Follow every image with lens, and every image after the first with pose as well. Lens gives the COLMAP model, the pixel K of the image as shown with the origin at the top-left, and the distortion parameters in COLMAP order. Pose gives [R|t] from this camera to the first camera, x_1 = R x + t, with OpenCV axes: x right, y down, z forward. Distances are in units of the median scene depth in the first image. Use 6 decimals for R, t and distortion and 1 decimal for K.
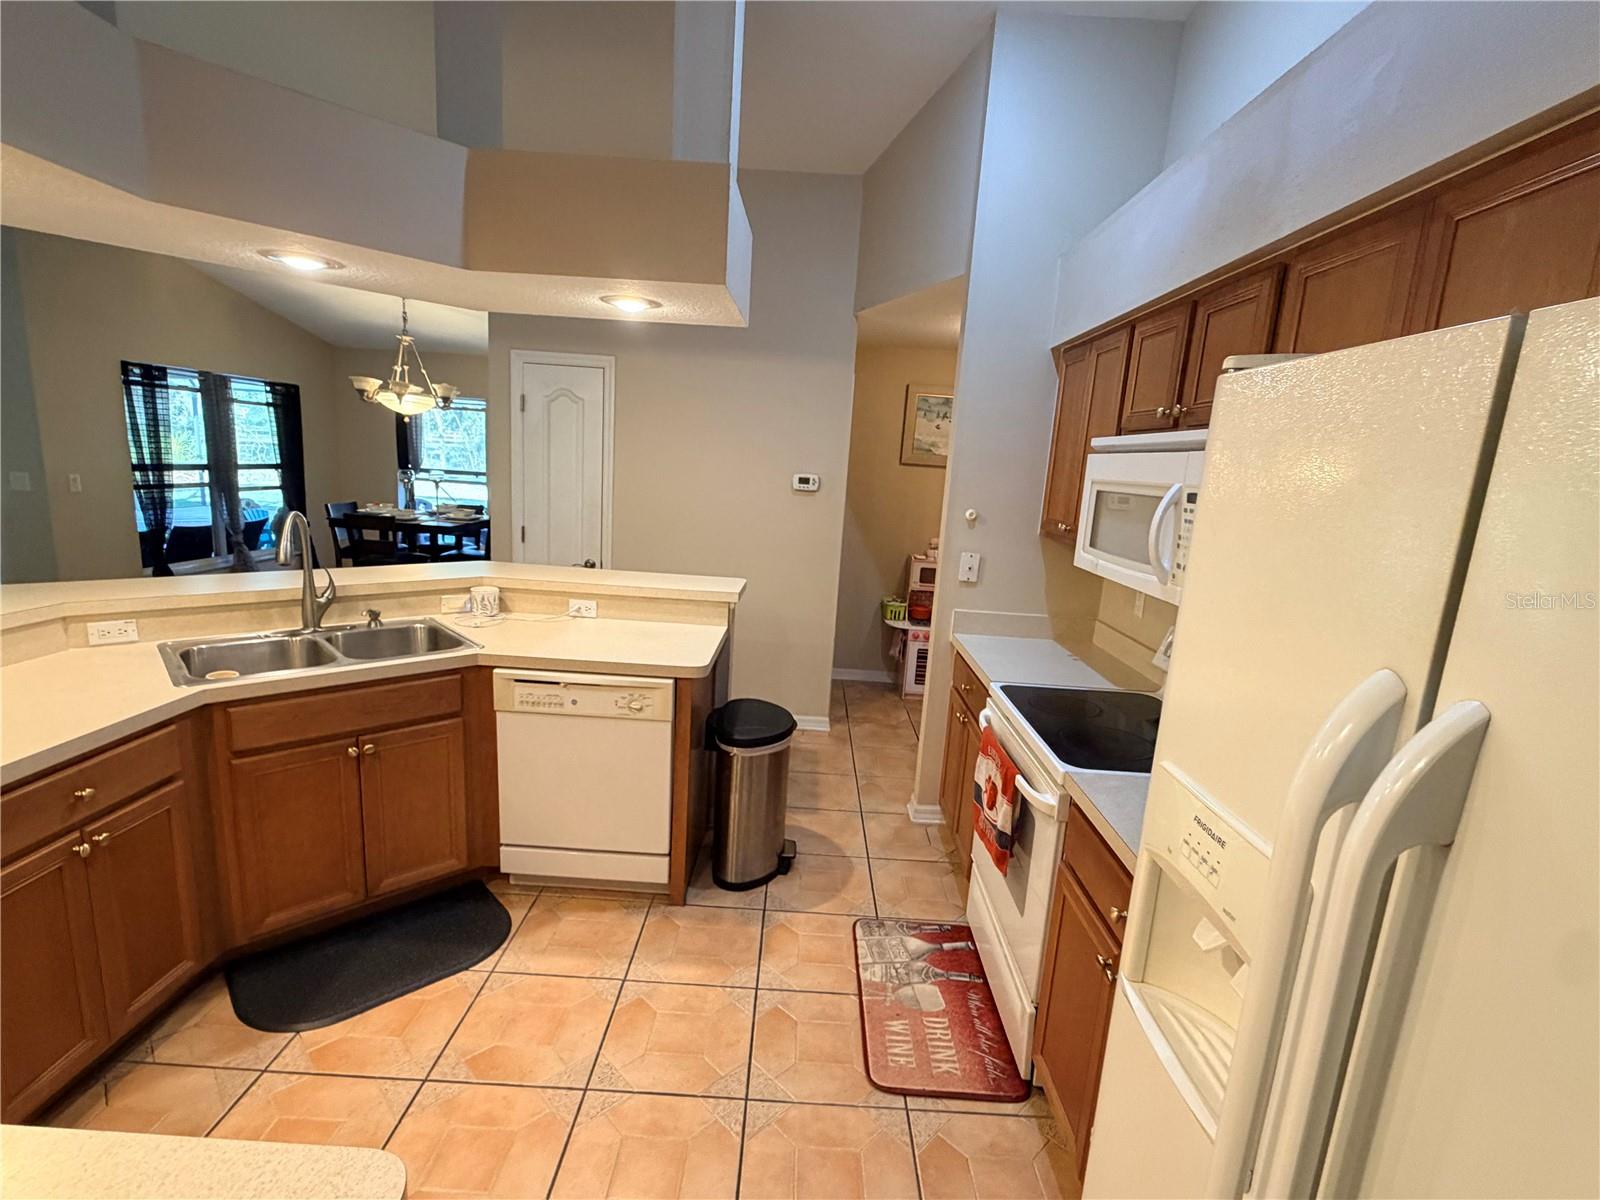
lens RADIAL K [[739.8, 0, 806.0], [0, 739.8, 601.2], [0, 0, 1]] dist [0.002385, 0.000343]
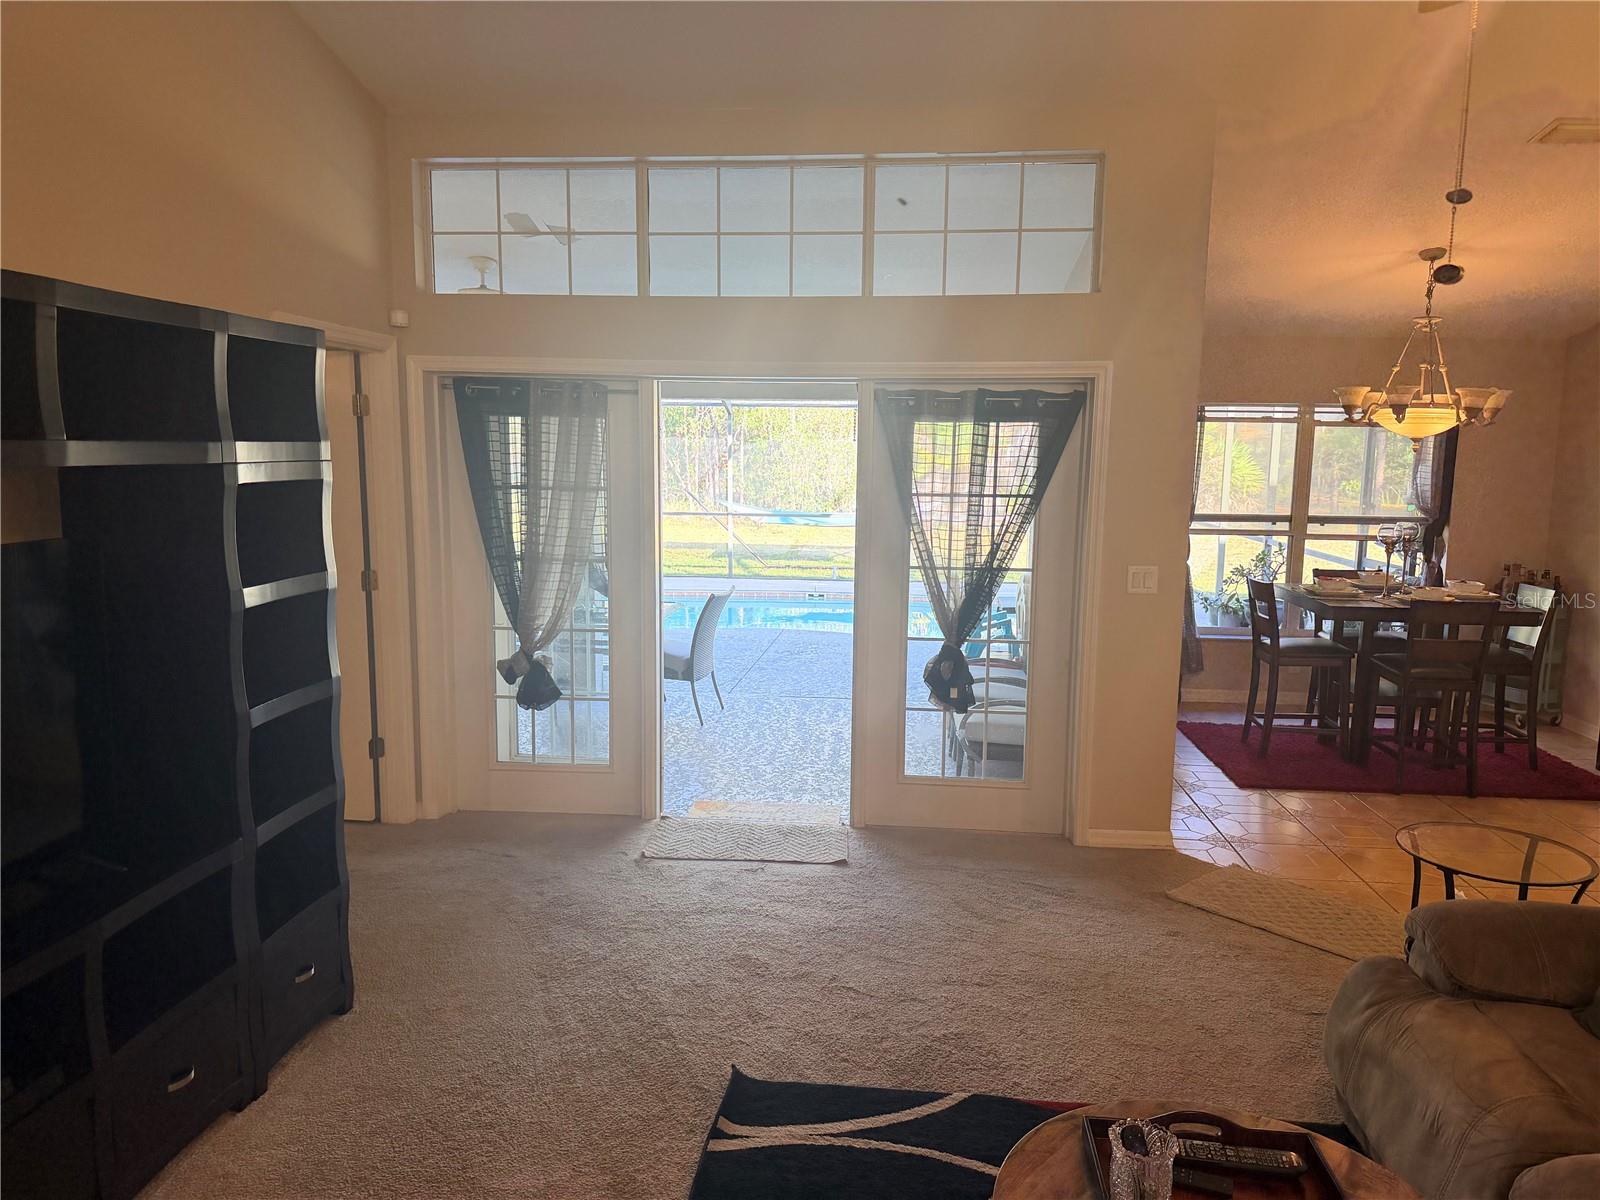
lens RADIAL K [[1104.7, 0, 793.8], [0, 1104.7, 603.6], [0, 0, 1]] dist [0.009733, 0.001738]
pose [[0.994804, -0.041746, -0.092854, -0.898133], [0.036875, 0.997883, -0.053568, -0.073244], [0.094894, 0.049866, 0.994238, 0.014133]]
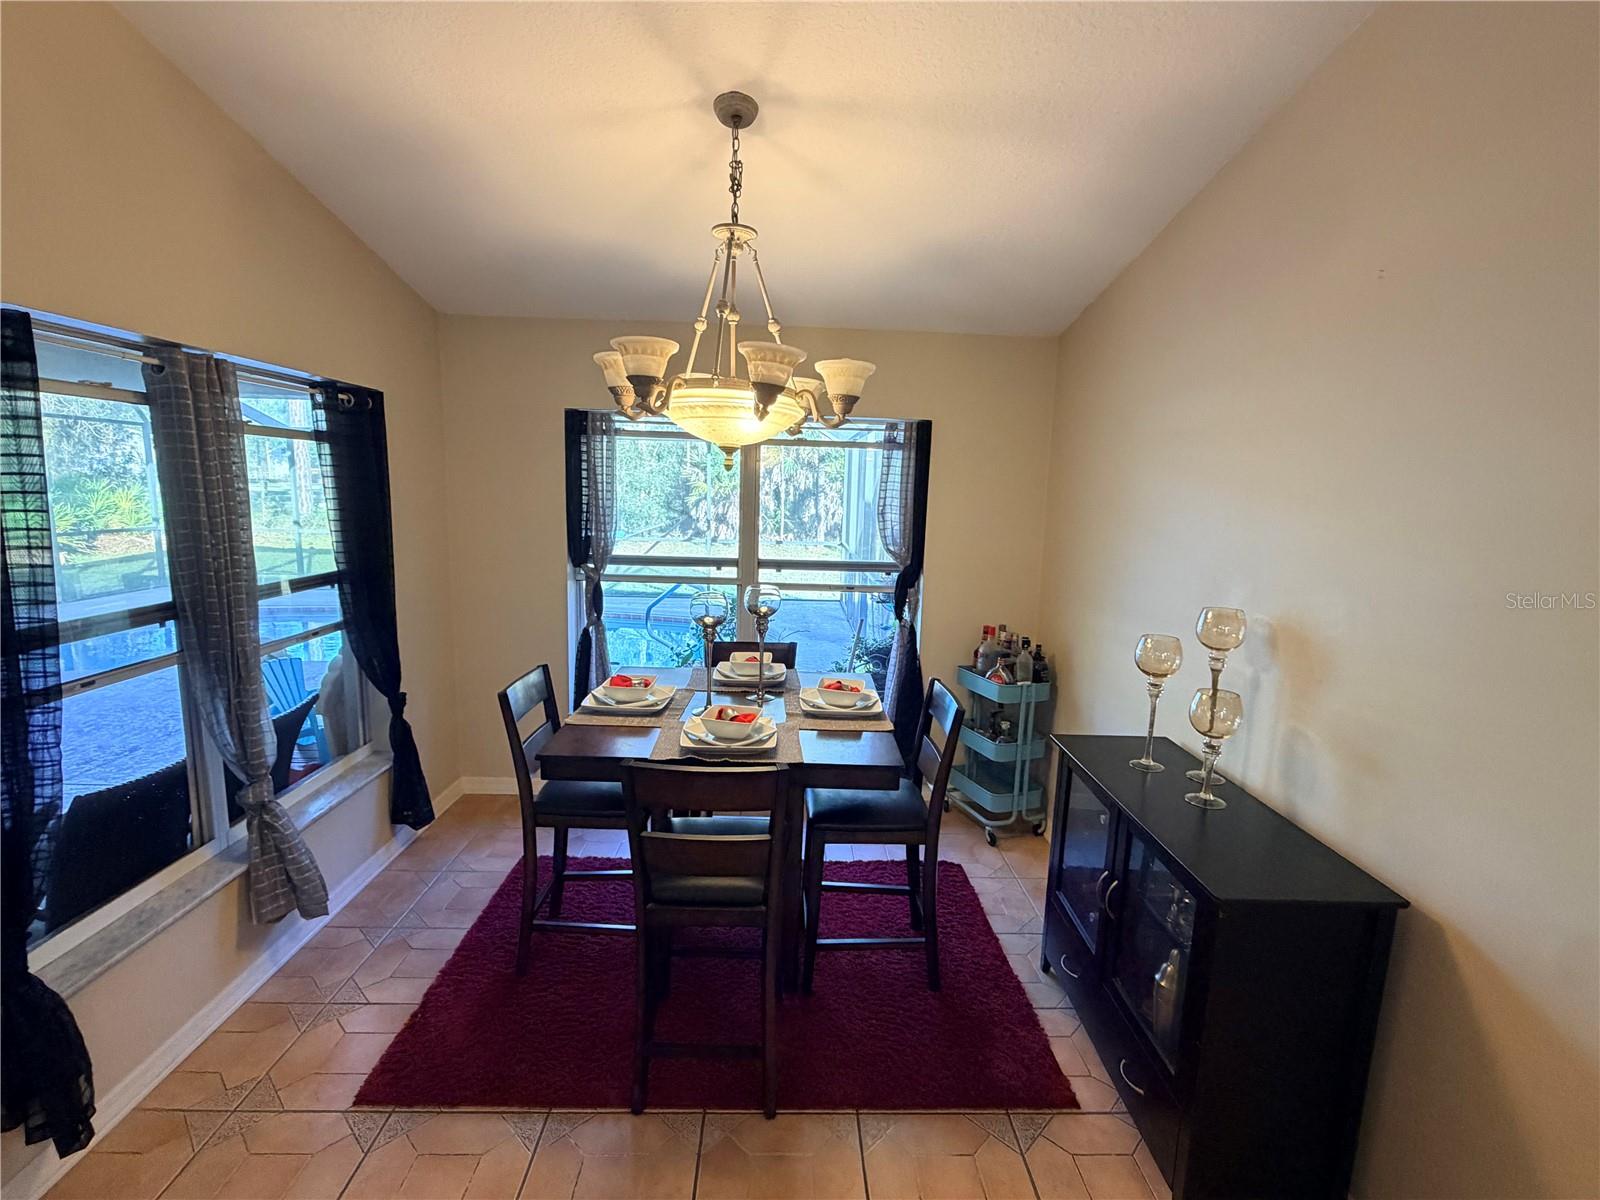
lens RADIAL K [[739.8, 0, 797.2], [0, 739.8, 600.0], [0, 0, 1]] dist [0.002385, 0.000343]
pose [[0.998867, -0.039723, 0.026201, -0.472063], [0.040538, 0.998686, -0.031346, -0.149807], [-0.024921, 0.032373, 0.999165, 0.580446]]
